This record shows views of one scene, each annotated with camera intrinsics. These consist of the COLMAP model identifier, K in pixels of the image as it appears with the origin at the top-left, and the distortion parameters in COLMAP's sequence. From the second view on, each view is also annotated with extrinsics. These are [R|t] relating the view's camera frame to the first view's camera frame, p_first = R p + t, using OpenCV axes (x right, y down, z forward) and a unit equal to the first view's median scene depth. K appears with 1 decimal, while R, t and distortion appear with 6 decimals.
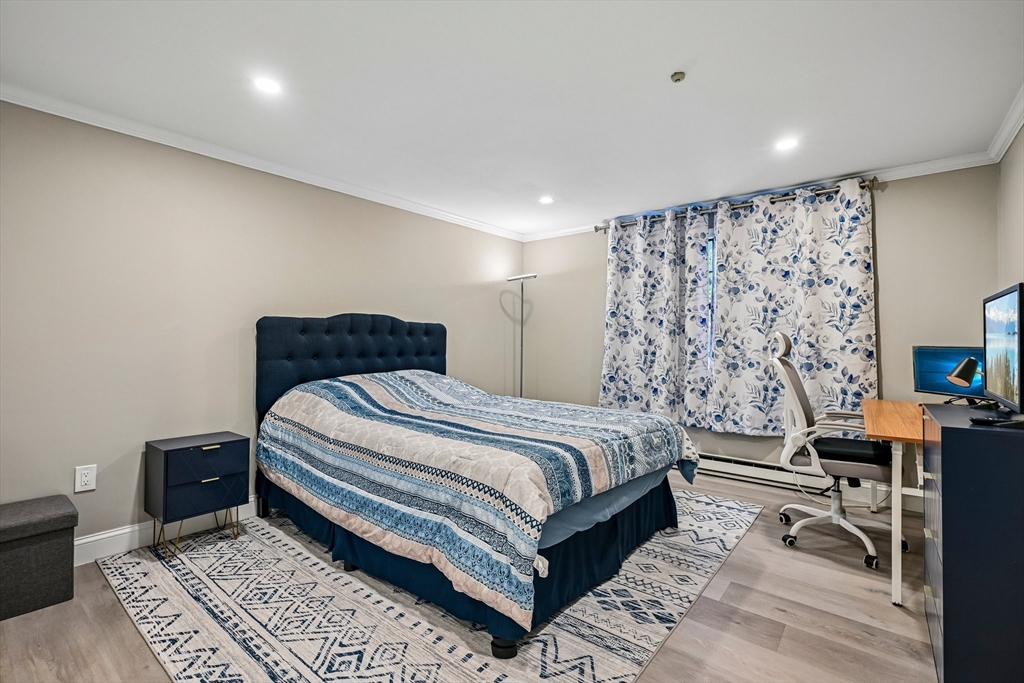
lens RADIAL K [[457.3, 0, 511.8], [0, 457.3, 338.3], [0, 0, 1]] dist [-0.000427, 0.001750]
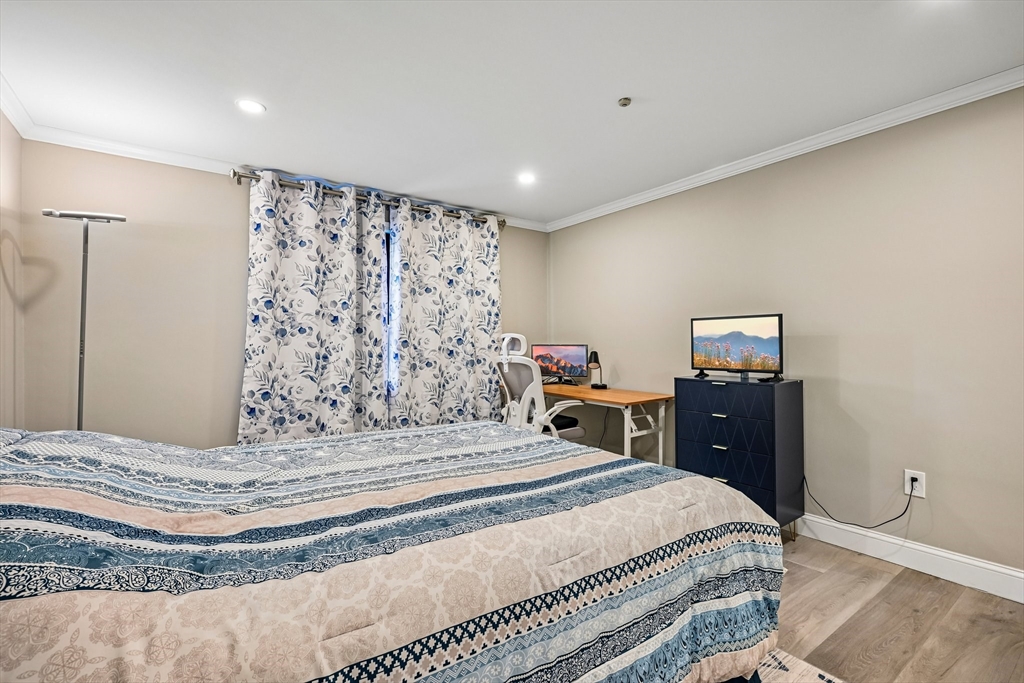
lens RADIAL K [[457.3, 0, 509.4], [0, 457.3, 339.0], [0, 0, 1]] dist [-0.000427, 0.001750]
pose [[0.266091, 0.004037, 0.963940, -0.409651], [-0.002261, 0.999991, -0.003564, 0.003331], [-0.963945, -0.001231, 0.266097, 0.514684]]
